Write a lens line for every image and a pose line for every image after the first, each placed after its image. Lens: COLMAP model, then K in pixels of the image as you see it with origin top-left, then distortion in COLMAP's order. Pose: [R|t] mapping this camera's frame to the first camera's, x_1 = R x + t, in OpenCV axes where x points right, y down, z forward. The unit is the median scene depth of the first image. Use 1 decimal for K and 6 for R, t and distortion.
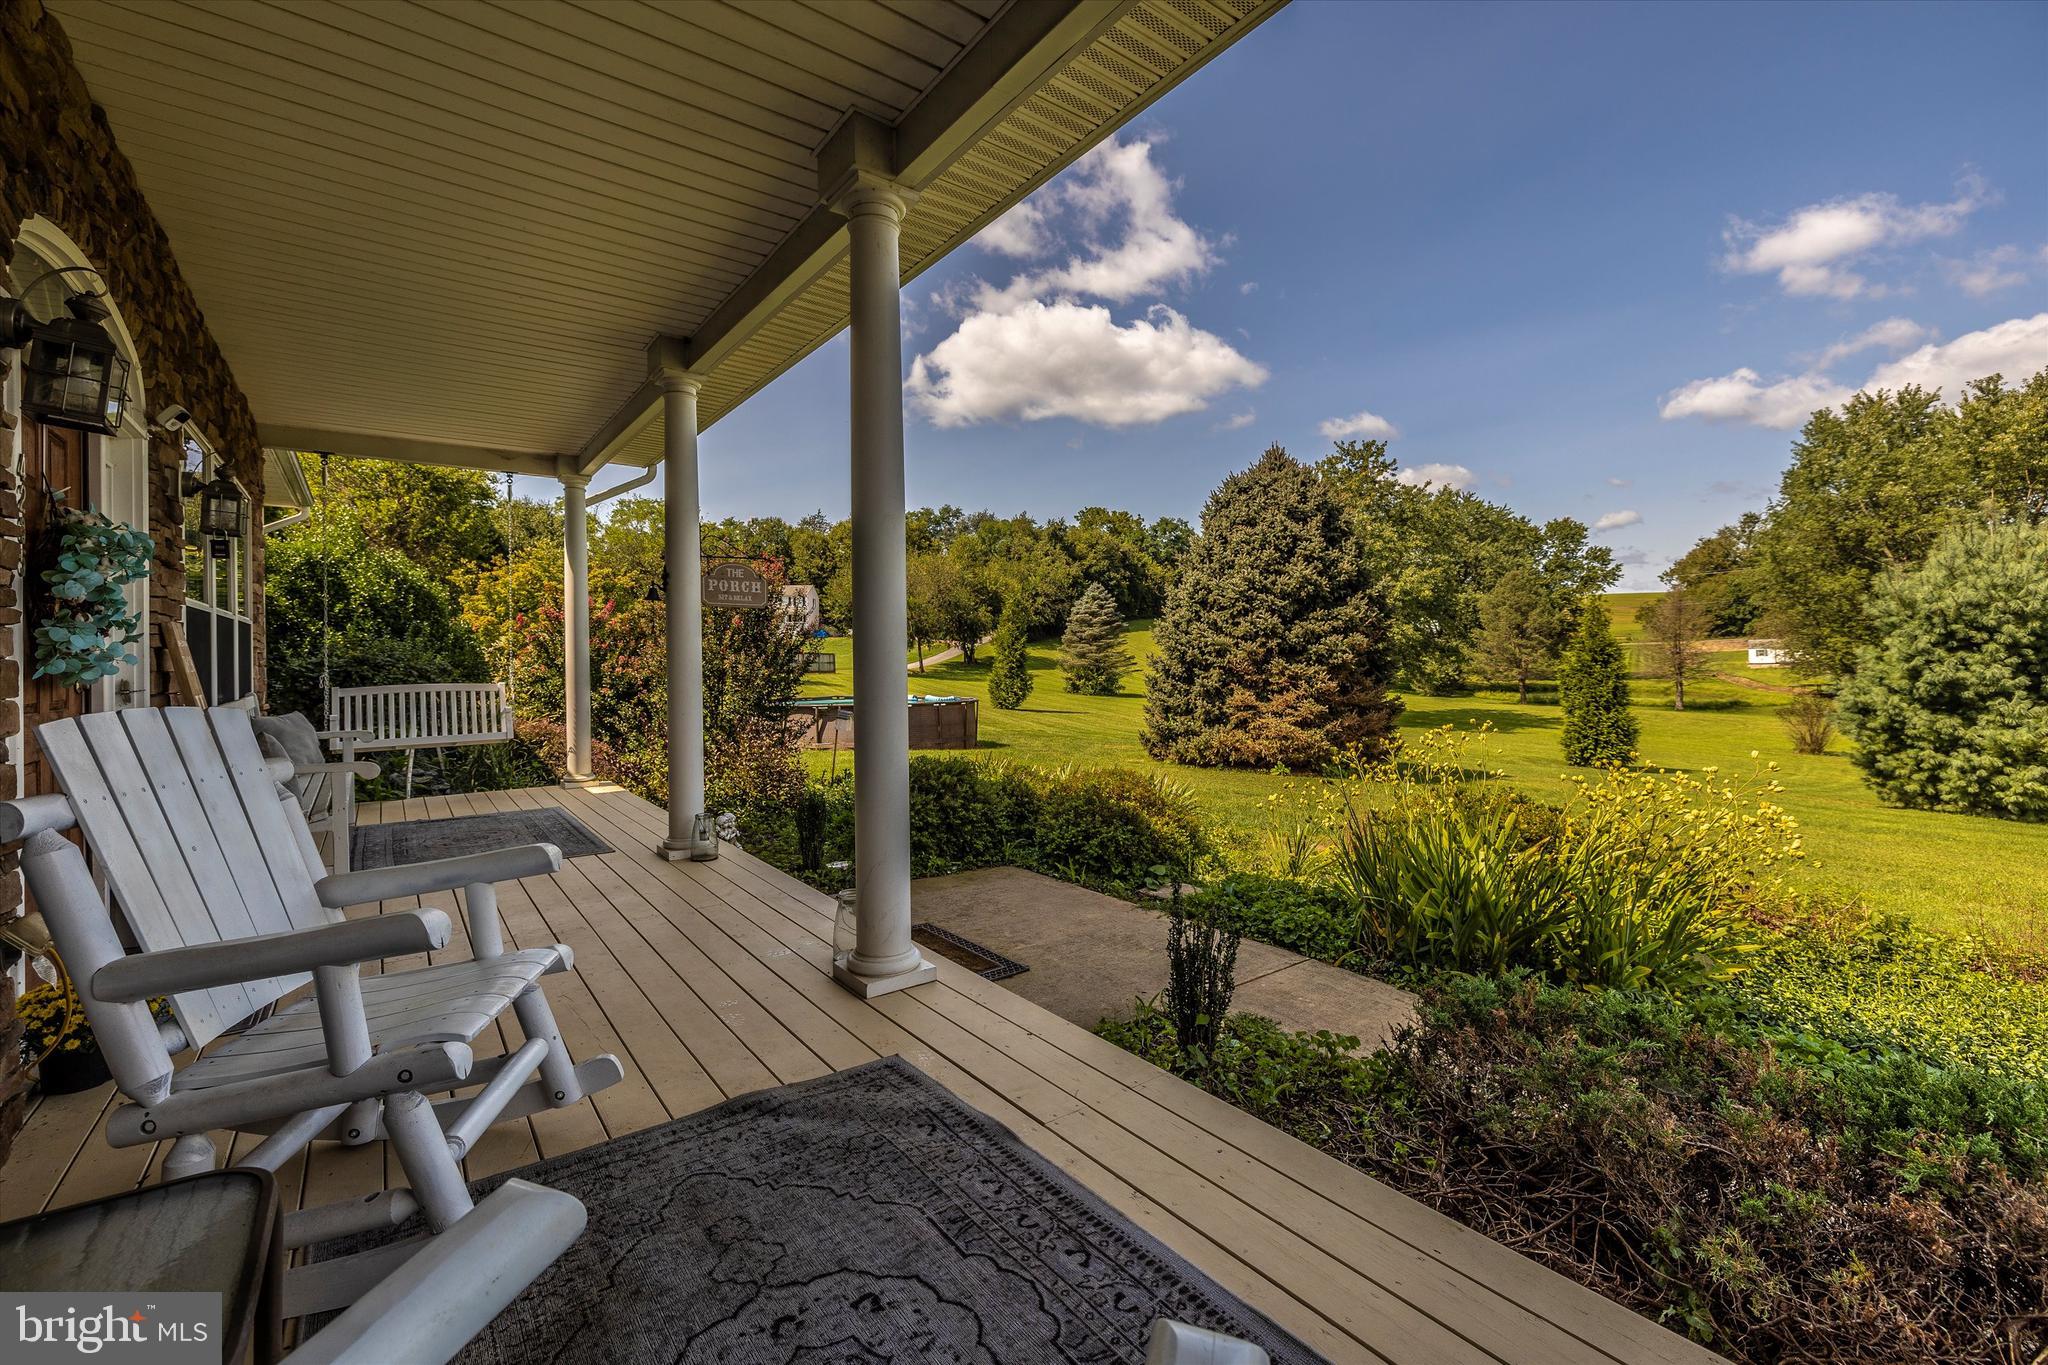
lens RADIAL K [[866.6, 0, 1022.3], [0, 866.6, 658.6], [0, 0, 1]] dist [-0.000205, 0.000022]
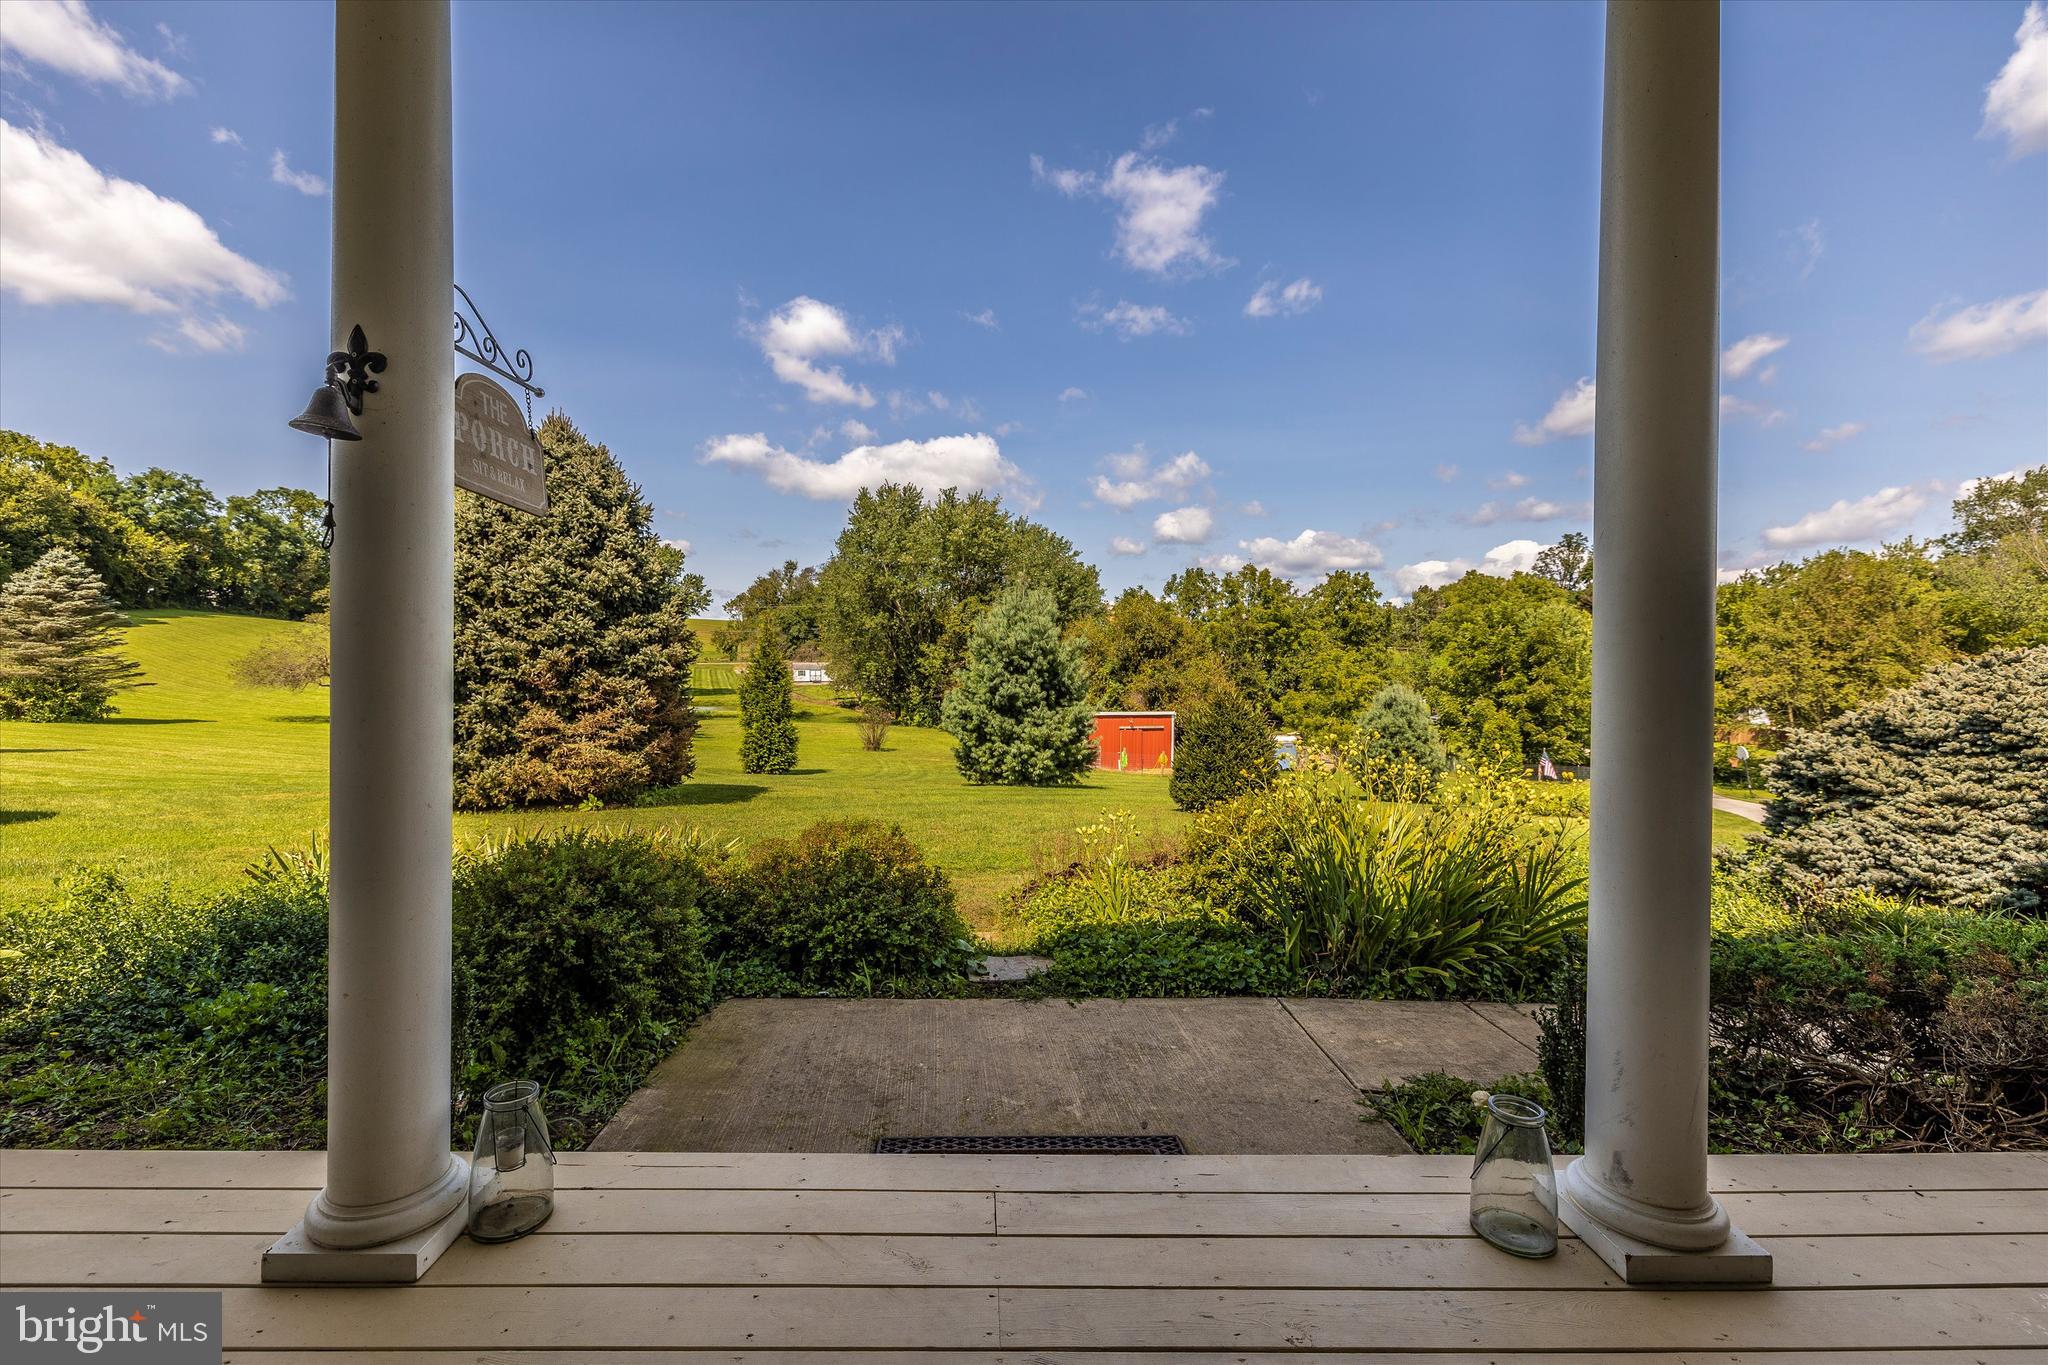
lens RADIAL K [[878.1, 0, 1012.4], [0, 878.1, 682.7], [0, 0, 1]] dist [0.001056, 0.000458]
pose [[0.581366, 0.006736, 0.813614, -0.147031], [-0.014520, 0.999892, 0.002097, 0.004083], [-0.813512, -0.013033, 0.581401, 0.174477]]
